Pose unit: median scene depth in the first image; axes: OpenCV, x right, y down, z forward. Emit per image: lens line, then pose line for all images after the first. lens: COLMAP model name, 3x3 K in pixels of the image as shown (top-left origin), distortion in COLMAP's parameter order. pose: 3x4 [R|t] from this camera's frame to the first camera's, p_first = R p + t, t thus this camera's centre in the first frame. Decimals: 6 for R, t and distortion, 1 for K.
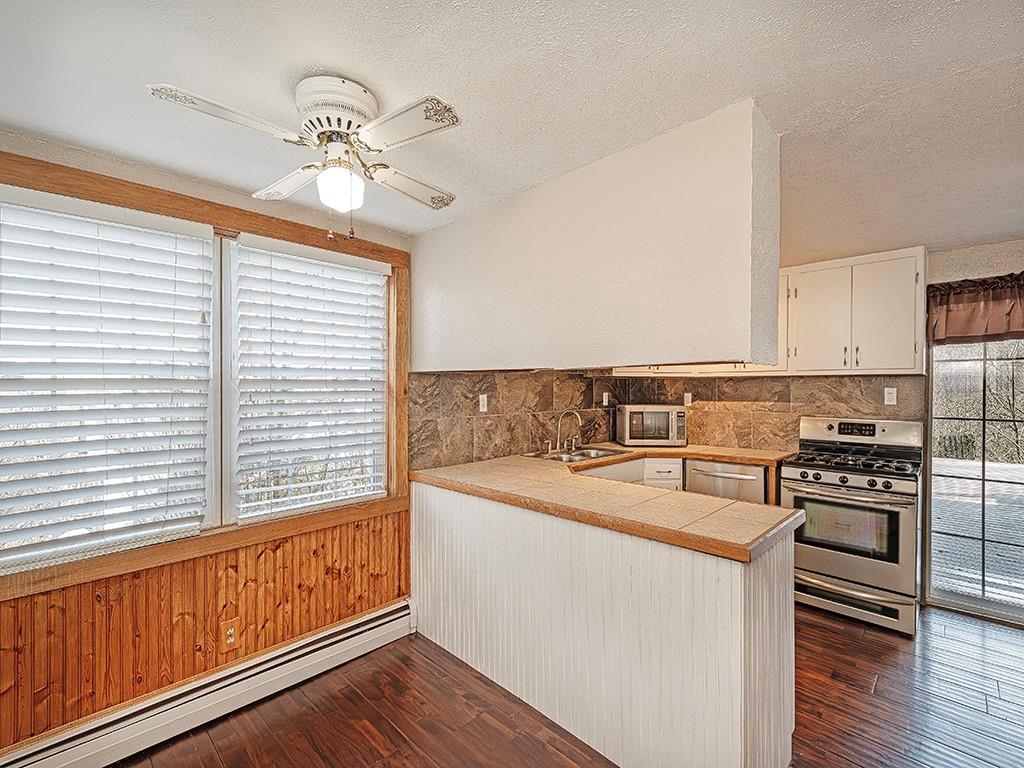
lens RADIAL K [[458.5, 0, 512.0], [0, 458.5, 384.0], [0, 0, 1]] dist [0.002186, 0.000202]
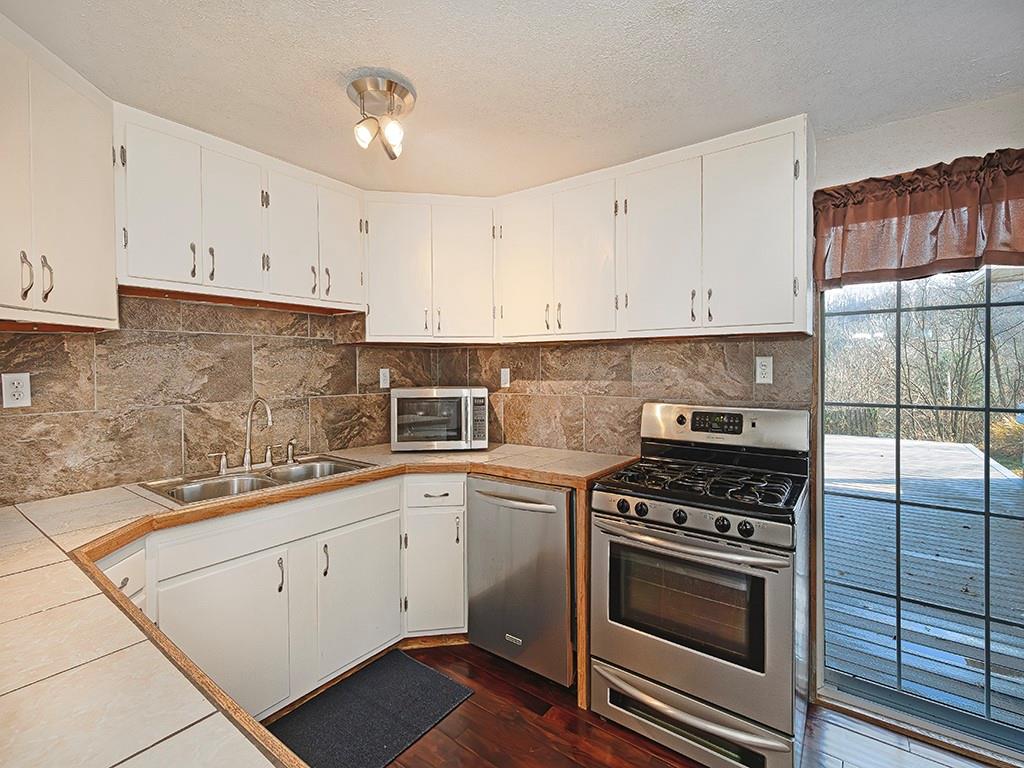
lens RADIAL K [[462.8, 0, 512.8], [0, 462.8, 363.4], [0, 0, 1]] dist [0.009860, 0.000021]
pose [[0.992022, -0.005640, 0.125936, 0.395494], [0.005571, 0.999984, 0.000897, 0.014576], [-0.125939, -0.000188, 0.992038, 0.403699]]
